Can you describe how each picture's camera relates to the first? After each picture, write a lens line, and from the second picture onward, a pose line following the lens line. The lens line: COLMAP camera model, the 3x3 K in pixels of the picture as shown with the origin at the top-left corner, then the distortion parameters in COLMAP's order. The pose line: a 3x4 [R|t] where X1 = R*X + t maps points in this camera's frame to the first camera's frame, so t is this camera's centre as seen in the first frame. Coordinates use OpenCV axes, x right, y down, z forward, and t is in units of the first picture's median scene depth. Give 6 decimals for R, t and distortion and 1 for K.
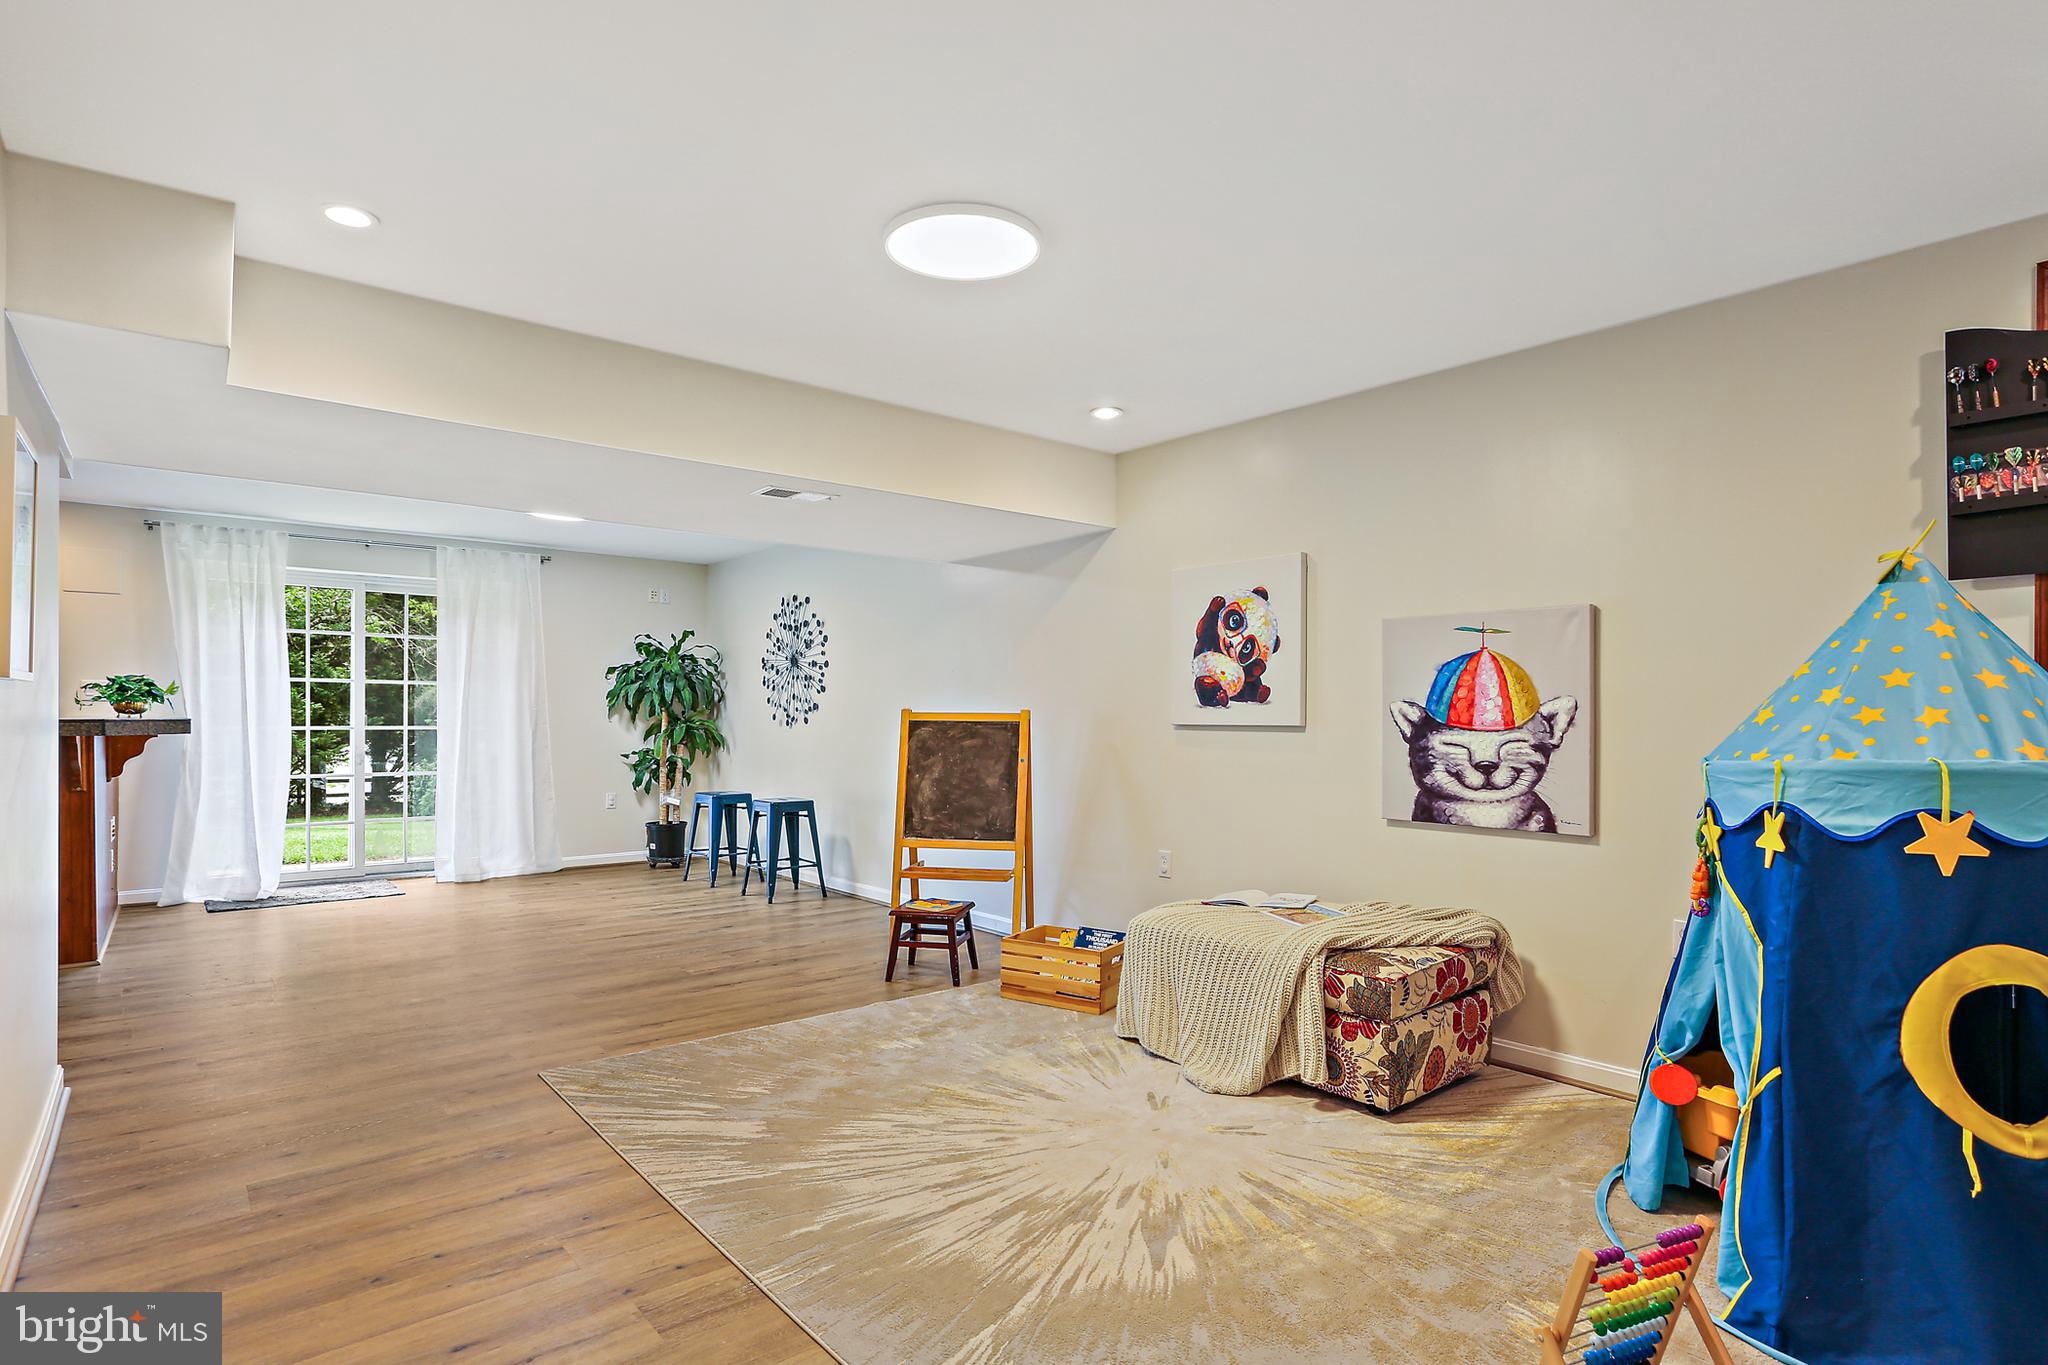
lens RADIAL K [[1016.7, 0, 1015.5], [0, 1016.7, 698.5], [0, 0, 1]] dist [-0.028110, 0.007456]
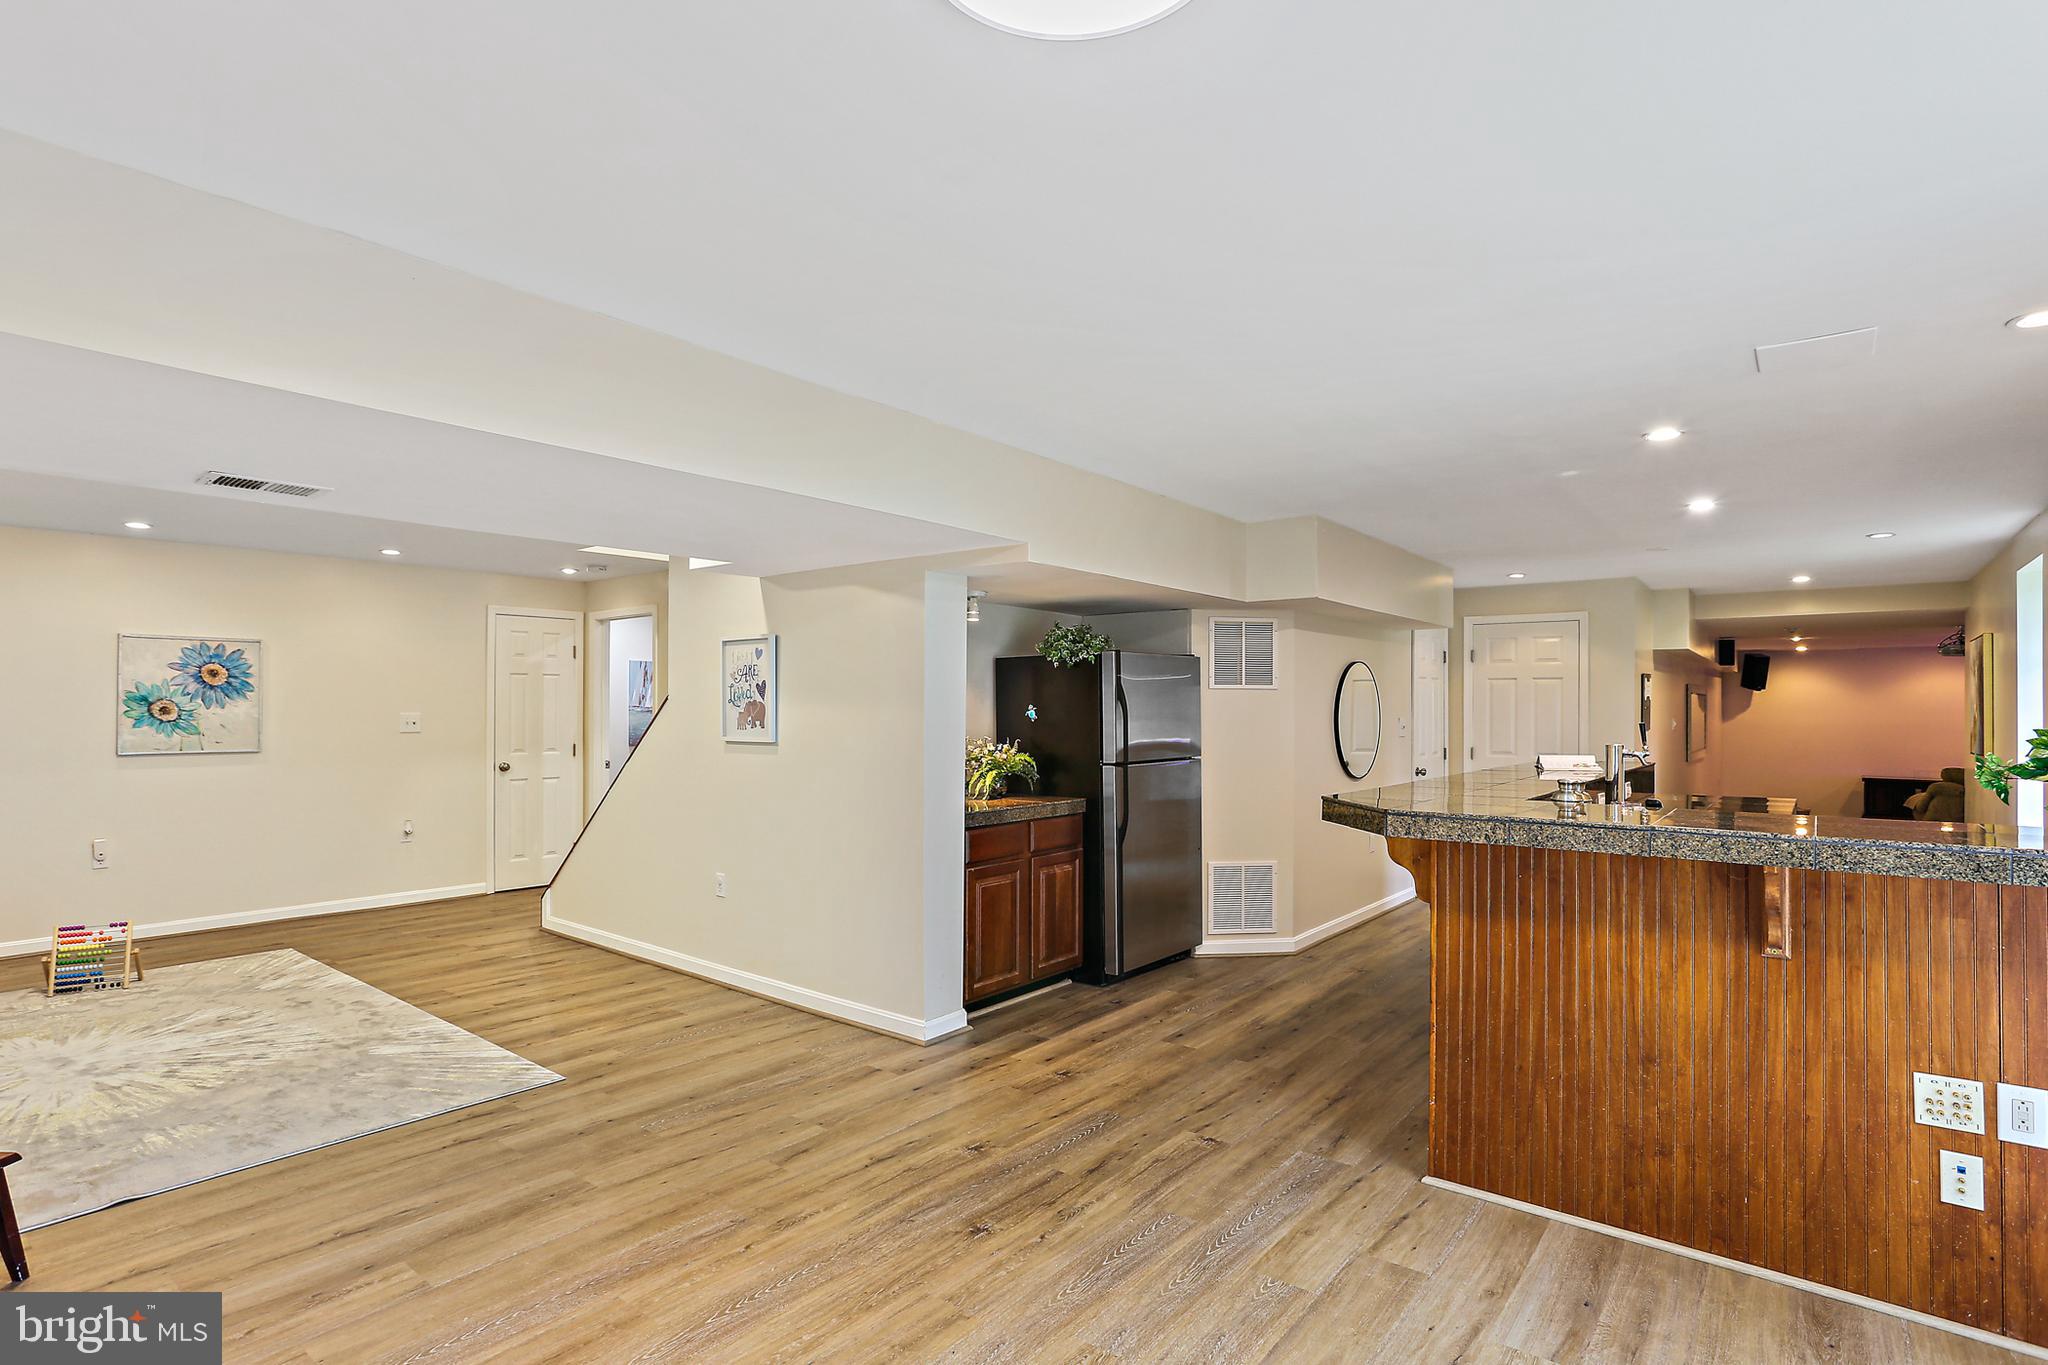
lens RADIAL K [[1016.7, 0, 1020.7], [0, 1016.7, 694.6], [0, 0, 1]] dist [-0.028110, 0.007456]
pose [[-0.977474, -0.003036, -0.211036, -0.631073], [0.001107, 0.999809, -0.019511, -0.039471], [0.211055, -0.019305, -0.977284, 1.918542]]
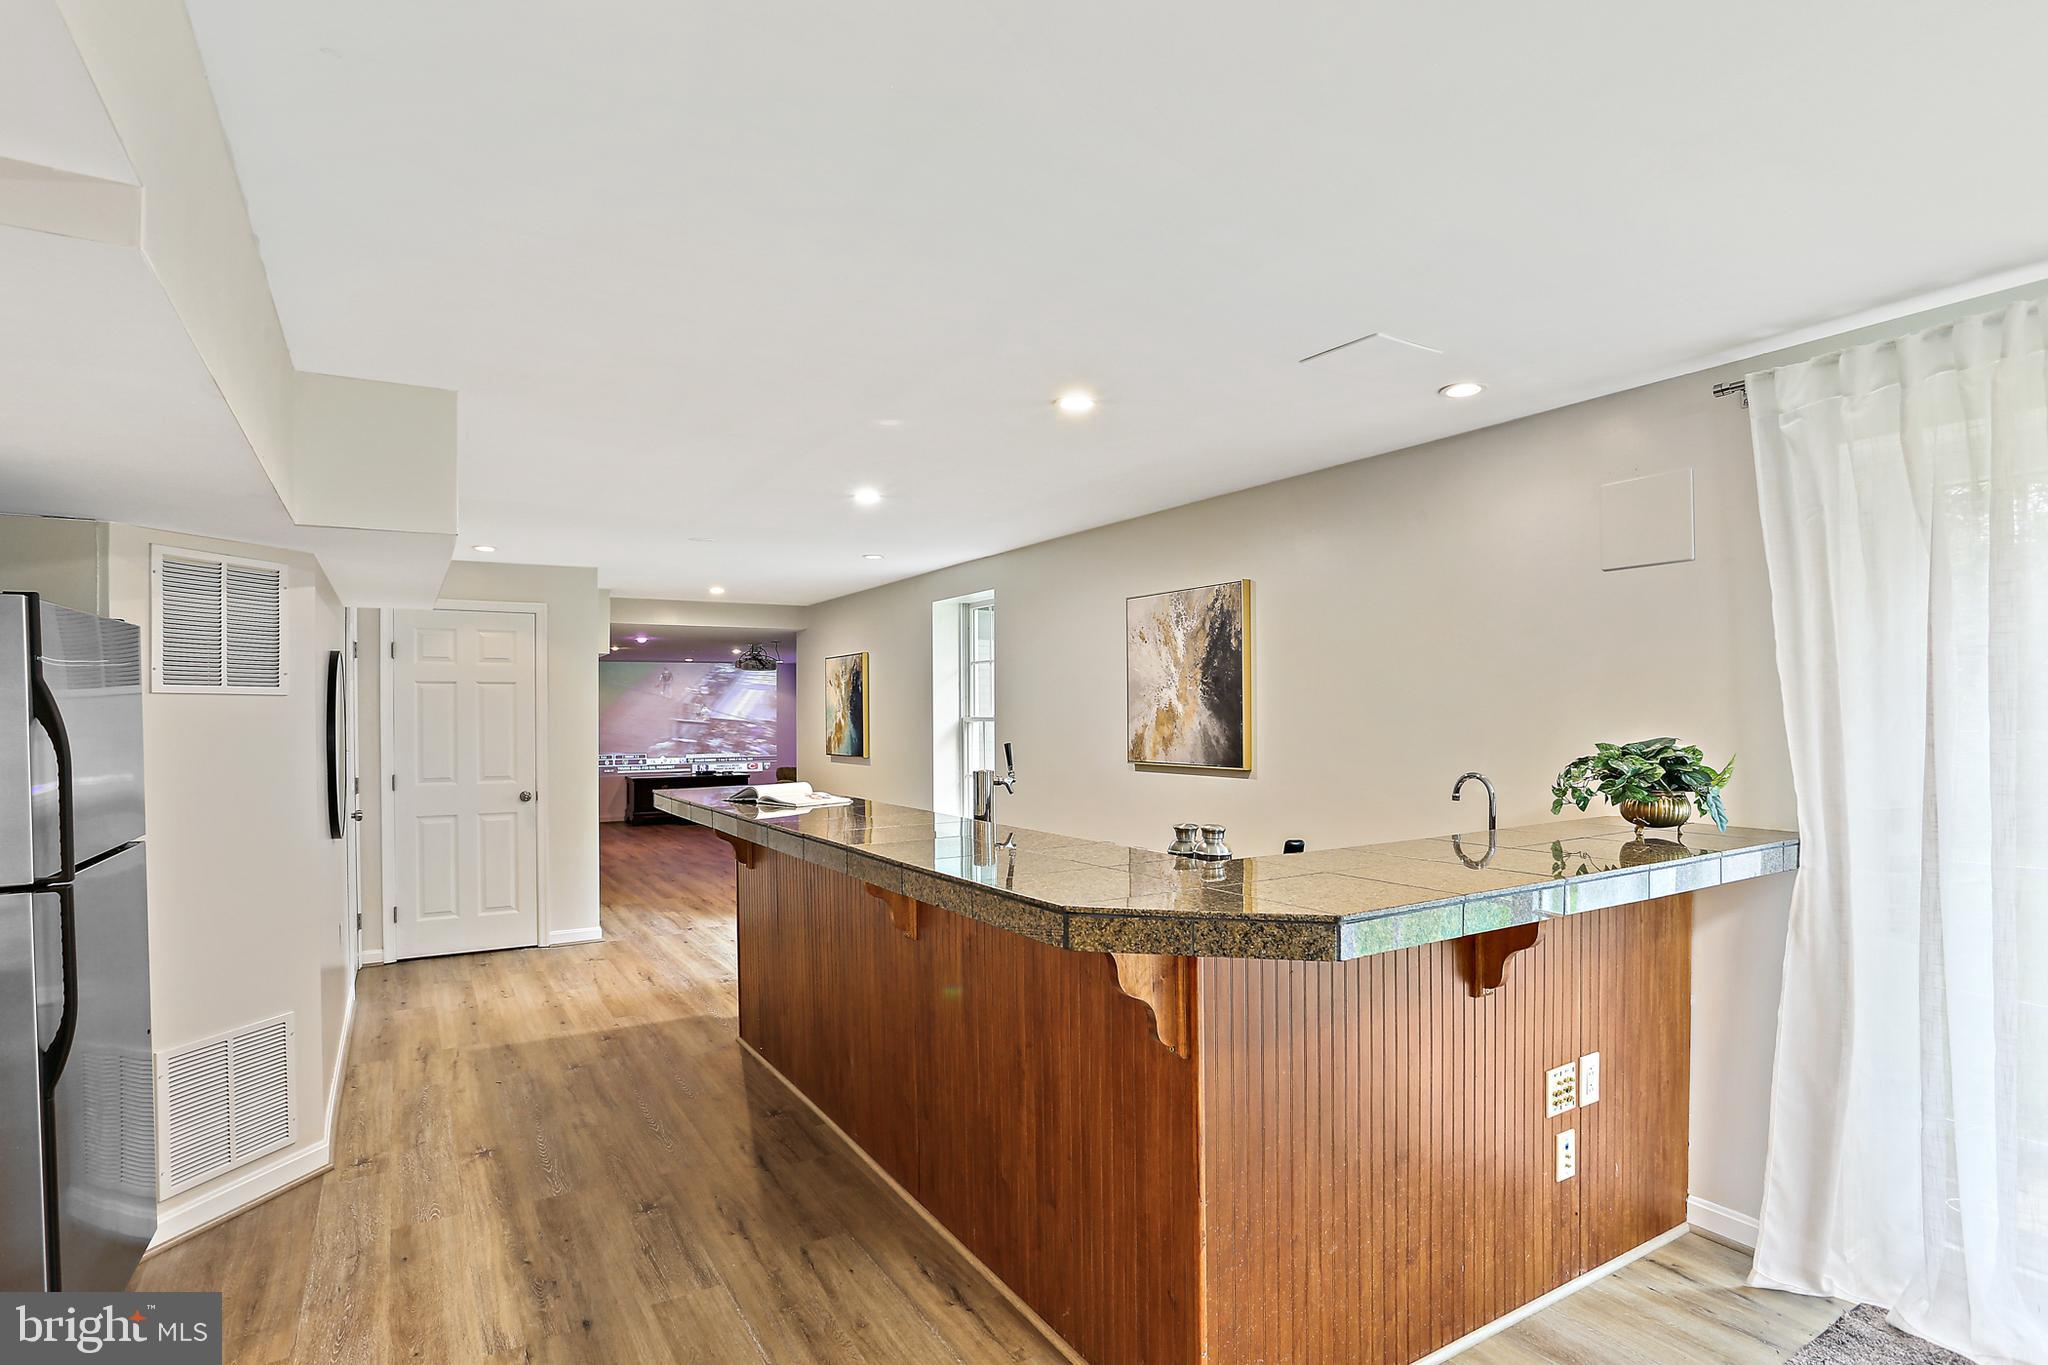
lens RADIAL K [[1016.7, 0, 1016.4], [0, 1016.7, 702.4], [0, 0, 1]] dist [-0.028110, 0.007456]
pose [[-0.142395, -0.003020, -0.989805, -0.600168], [0.013154, 0.999901, -0.004943, -0.060331], [0.989722, -0.013723, -0.142341, 1.166881]]
